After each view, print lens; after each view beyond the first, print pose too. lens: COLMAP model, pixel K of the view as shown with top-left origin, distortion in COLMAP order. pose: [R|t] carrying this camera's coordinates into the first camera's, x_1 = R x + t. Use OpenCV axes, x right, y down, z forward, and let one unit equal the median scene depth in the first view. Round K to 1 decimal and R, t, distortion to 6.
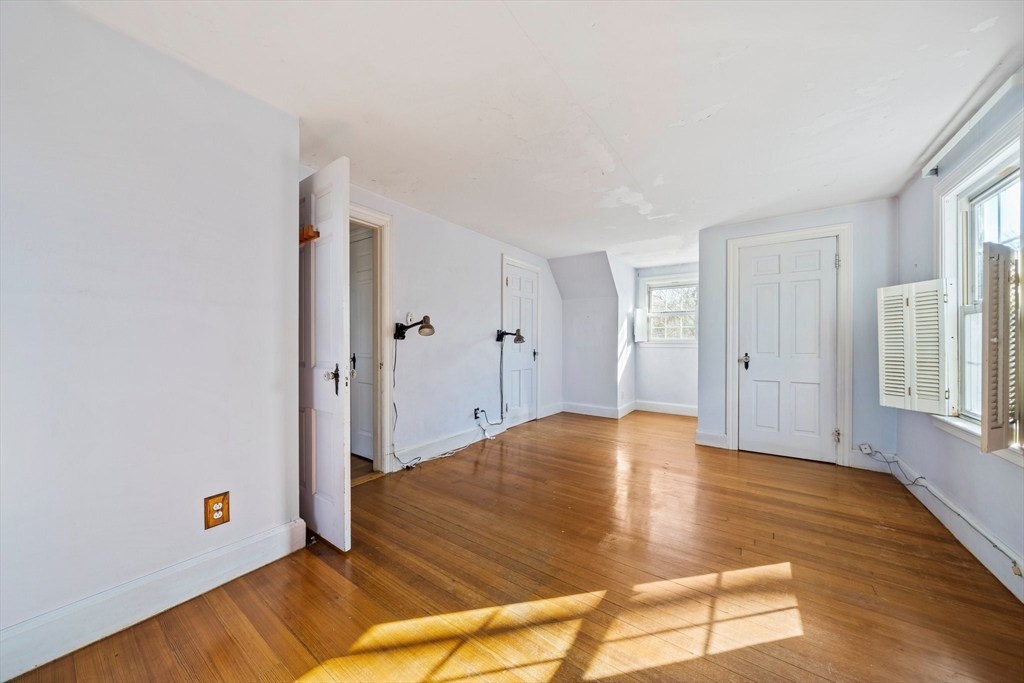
lens RADIAL K [[348.6, 0, 506.2], [0, 348.6, 342.1], [0, 0, 1]] dist [-0.001847, -0.000288]
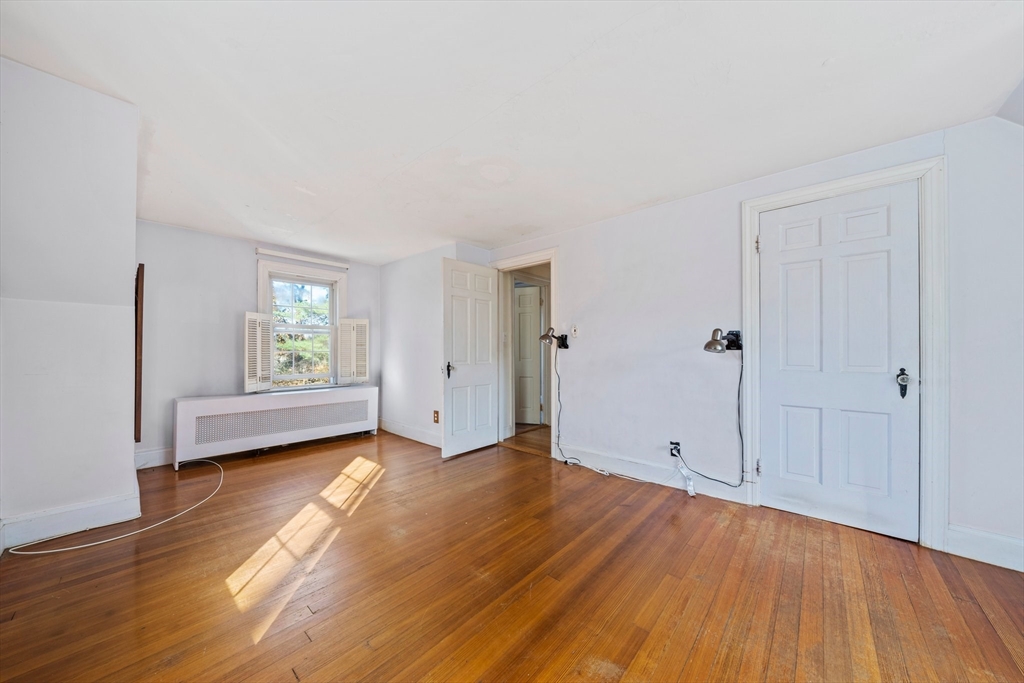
lens RADIAL K [[348.6, 0, 506.7], [0, 348.6, 347.8], [0, 0, 1]] dist [-0.001847, -0.000288]
pose [[-0.111628, -0.010680, -0.993693, 0.802079], [0.001930, 0.999938, -0.010964, 0.000514], [0.993748, -0.003142, -0.111601, 0.864094]]
